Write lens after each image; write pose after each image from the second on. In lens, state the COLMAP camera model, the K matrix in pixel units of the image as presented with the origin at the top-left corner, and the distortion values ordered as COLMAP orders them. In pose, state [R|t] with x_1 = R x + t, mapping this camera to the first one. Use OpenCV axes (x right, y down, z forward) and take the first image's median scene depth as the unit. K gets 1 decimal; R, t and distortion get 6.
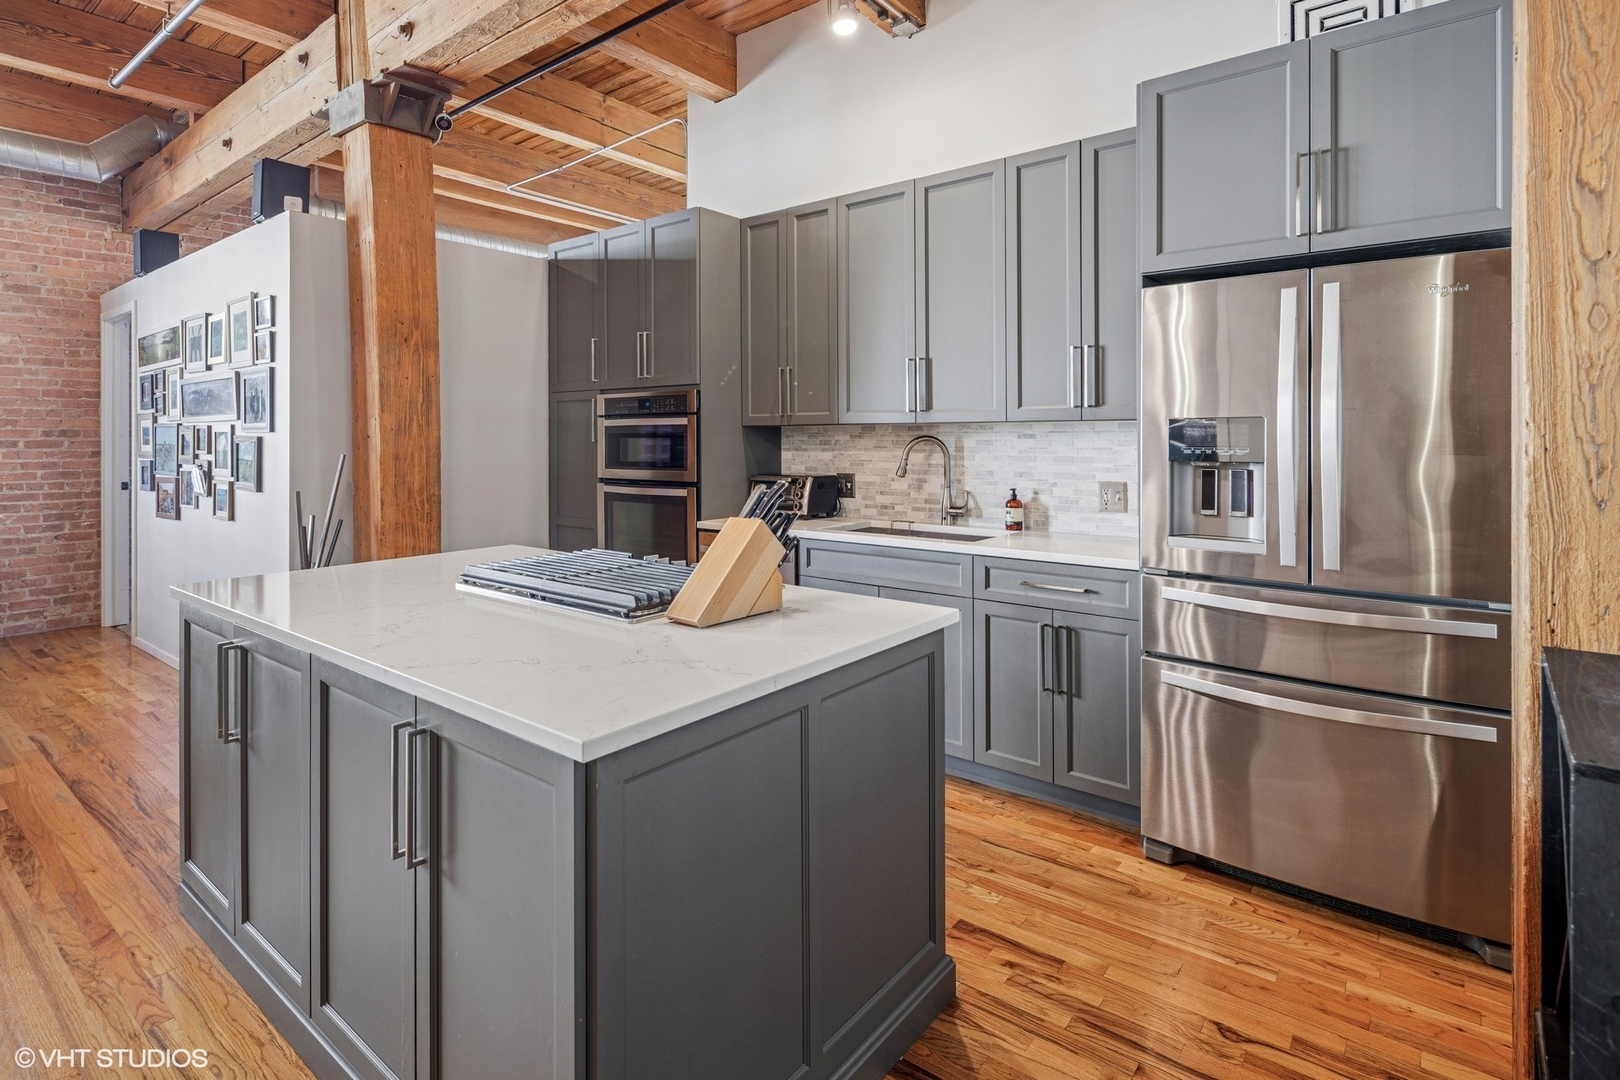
lens RADIAL K [[791.8, 0, 812.4], [0, 791.8, 435.6], [0, 0, 1]] dist [-0.000400, -0.000074]
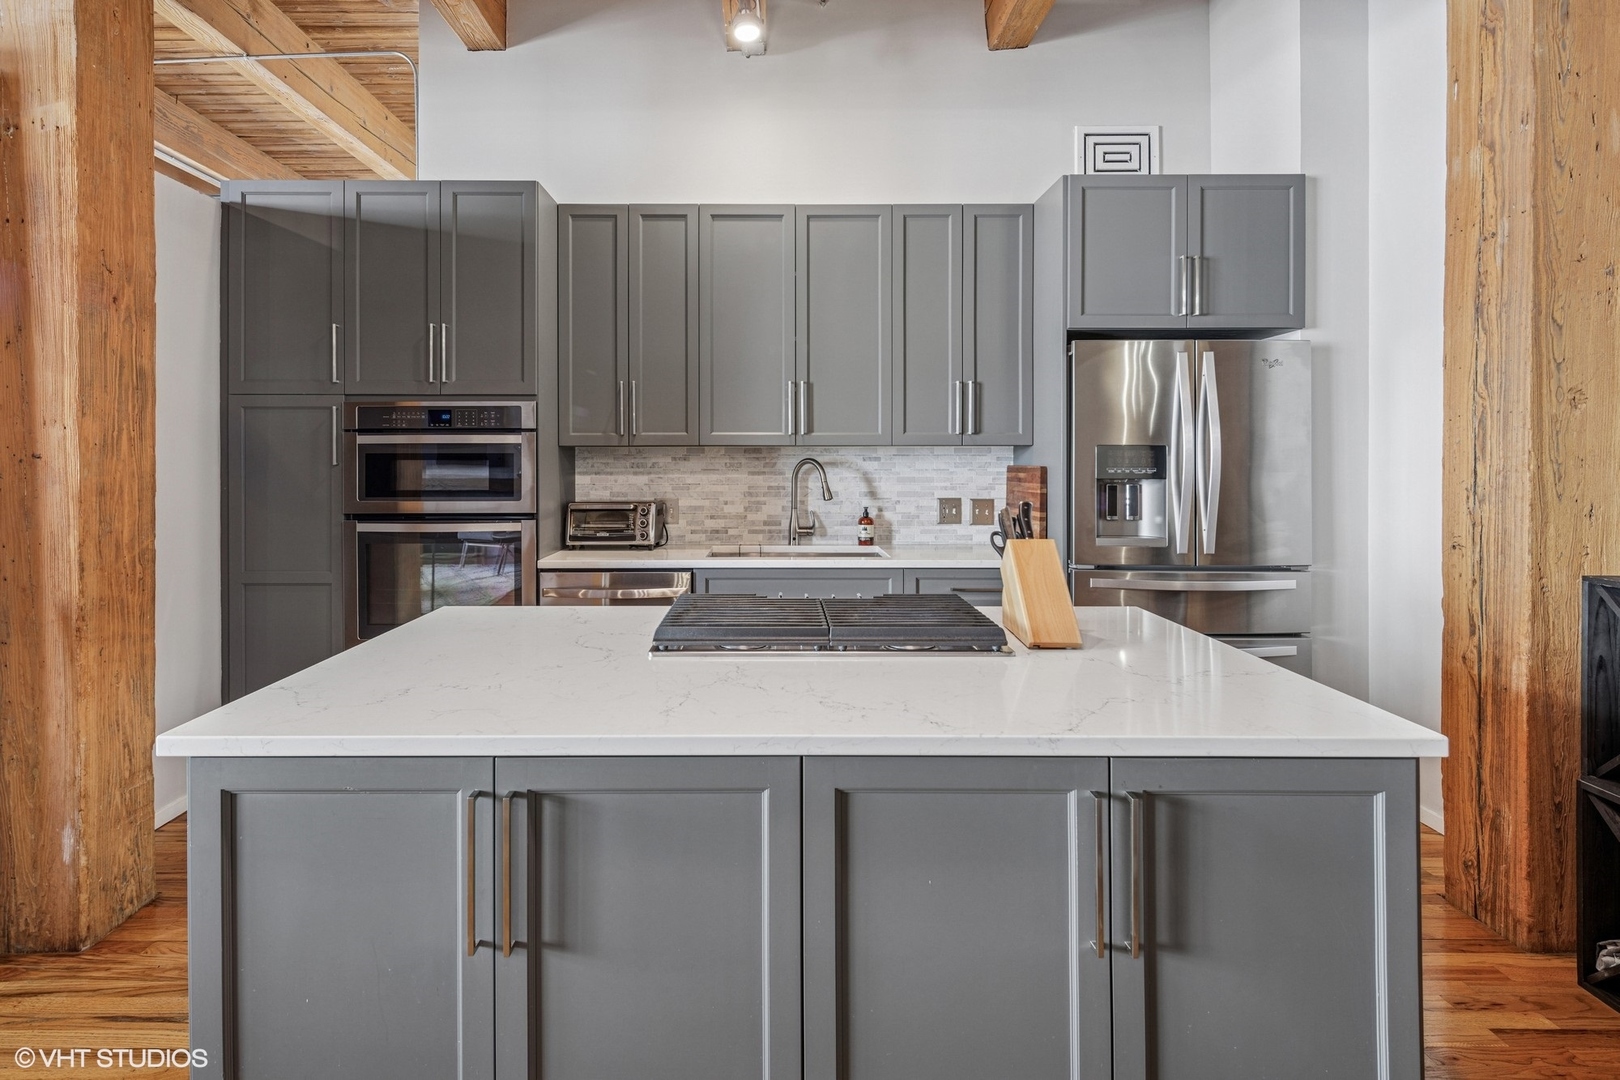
lens RADIAL K [[805.8, 0, 765.1], [0, 805.8, 451.7], [0, 0, 1]] dist [0.010820, -0.000425]
pose [[0.793040, 0.008284, 0.609114, -0.497780], [-0.003051, 0.999949, -0.009626, 0.001944], [-0.609162, 0.005775, 0.793024, 0.195094]]
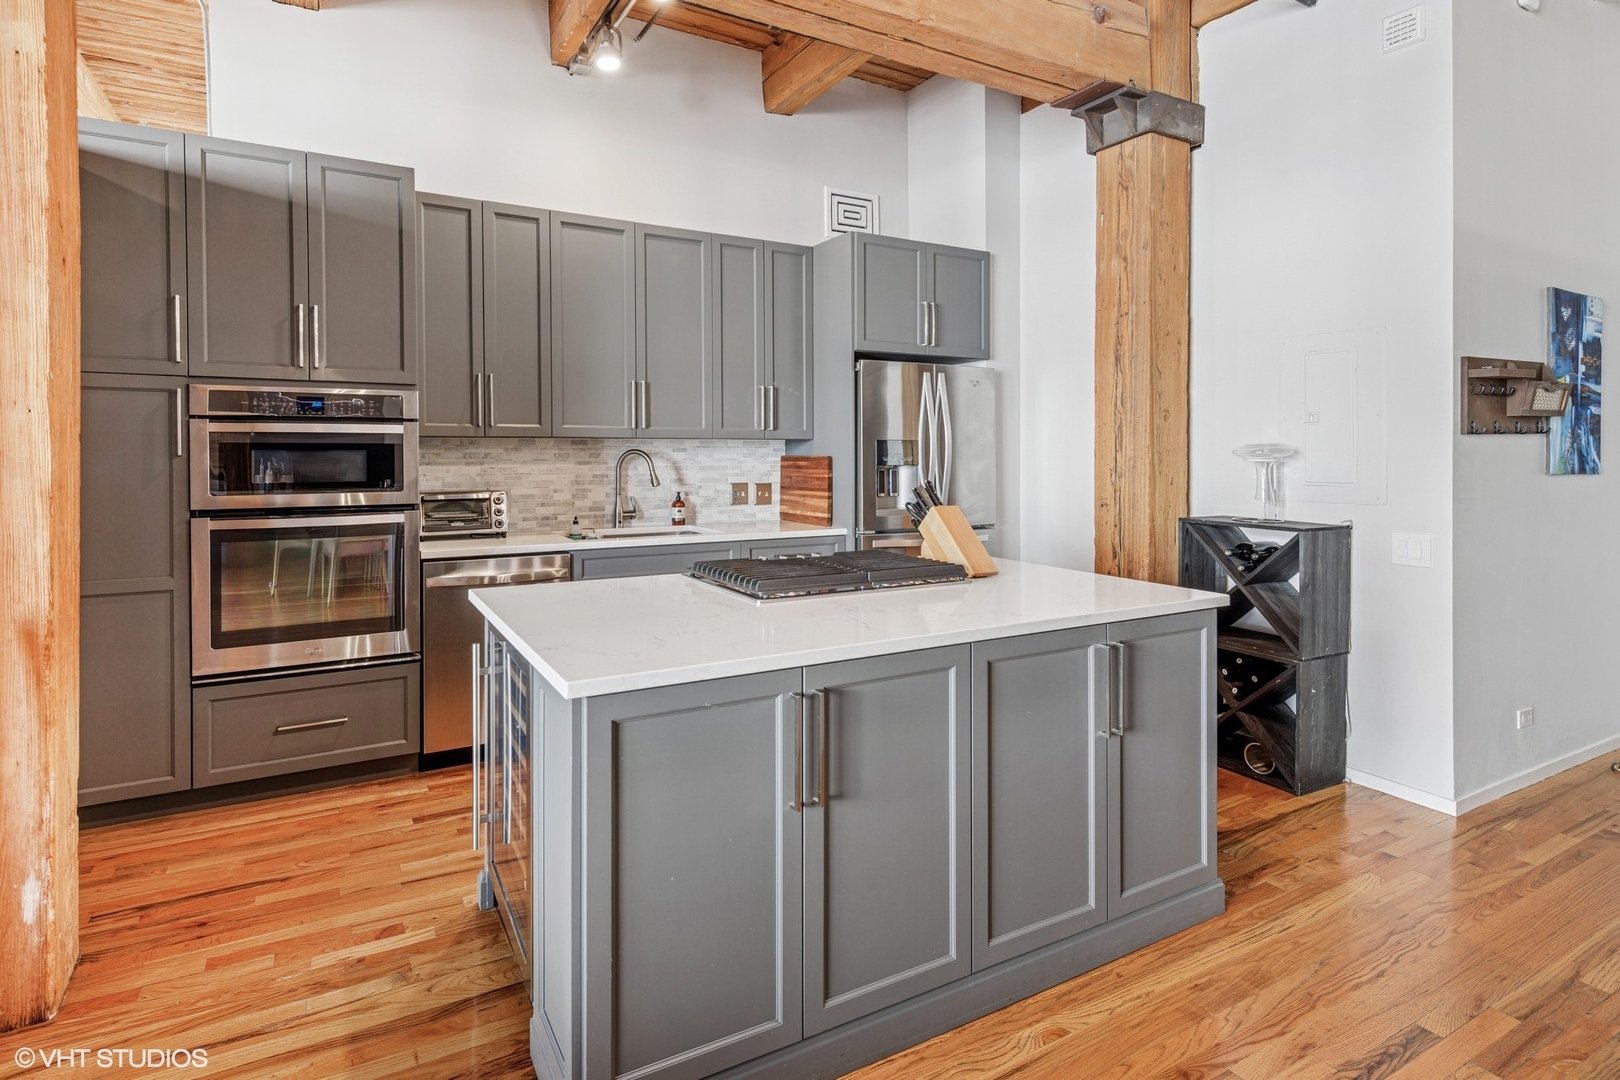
lens RADIAL K [[806.0, 0, 709.0], [0, 806.0, 455.1], [0, 0, 1]] dist [0.012957, 0.000144]
pose [[0.430745, -0.001120, 0.902473, -0.822287], [-0.004210, 0.999986, 0.003251, 0.004190], [-0.902464, -0.005200, 0.430734, 0.384994]]
